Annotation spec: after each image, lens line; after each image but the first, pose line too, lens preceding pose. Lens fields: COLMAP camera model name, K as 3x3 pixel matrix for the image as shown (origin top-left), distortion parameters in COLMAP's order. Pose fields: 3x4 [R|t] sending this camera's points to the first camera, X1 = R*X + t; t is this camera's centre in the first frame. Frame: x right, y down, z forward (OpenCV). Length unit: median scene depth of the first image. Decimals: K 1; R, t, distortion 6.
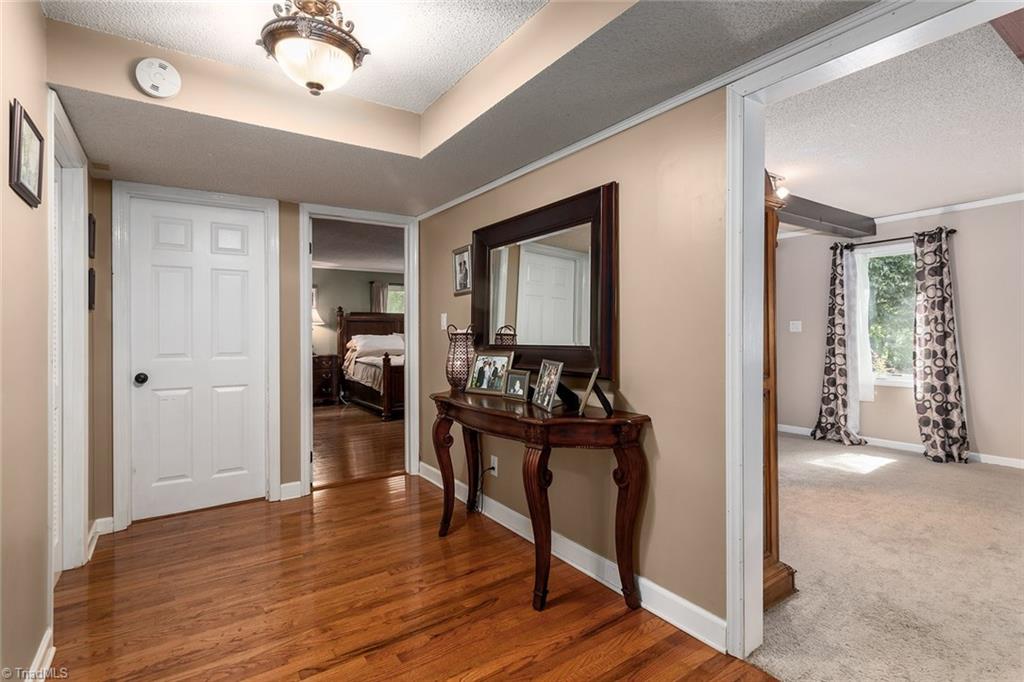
lens RADIAL K [[497.1, 0, 511.5], [0, 497.1, 335.2], [0, 0, 1]] dist [-0.002936, -0.000141]
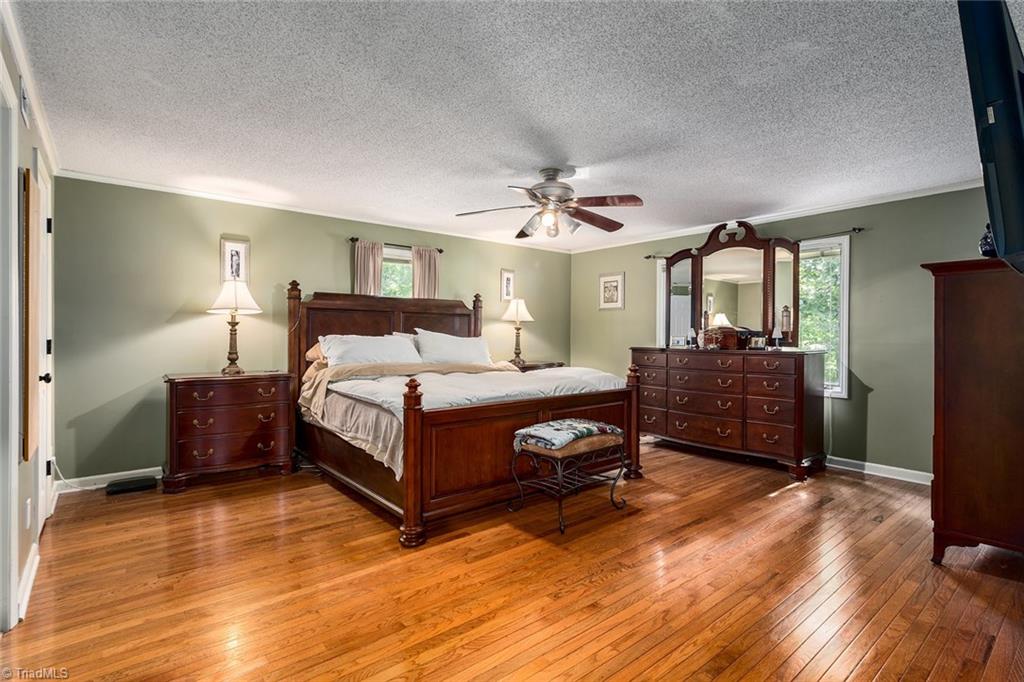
lens RADIAL K [[497.1, 0, 517.4], [0, 497.1, 341.1], [0, 0, 1]] dist [-0.002936, -0.000141]
pose [[0.994835, 0.011936, 0.100799, -0.171880], [-0.013100, 0.999855, 0.010889, -0.002394], [-0.100654, -0.012153, 0.994847, 0.479879]]
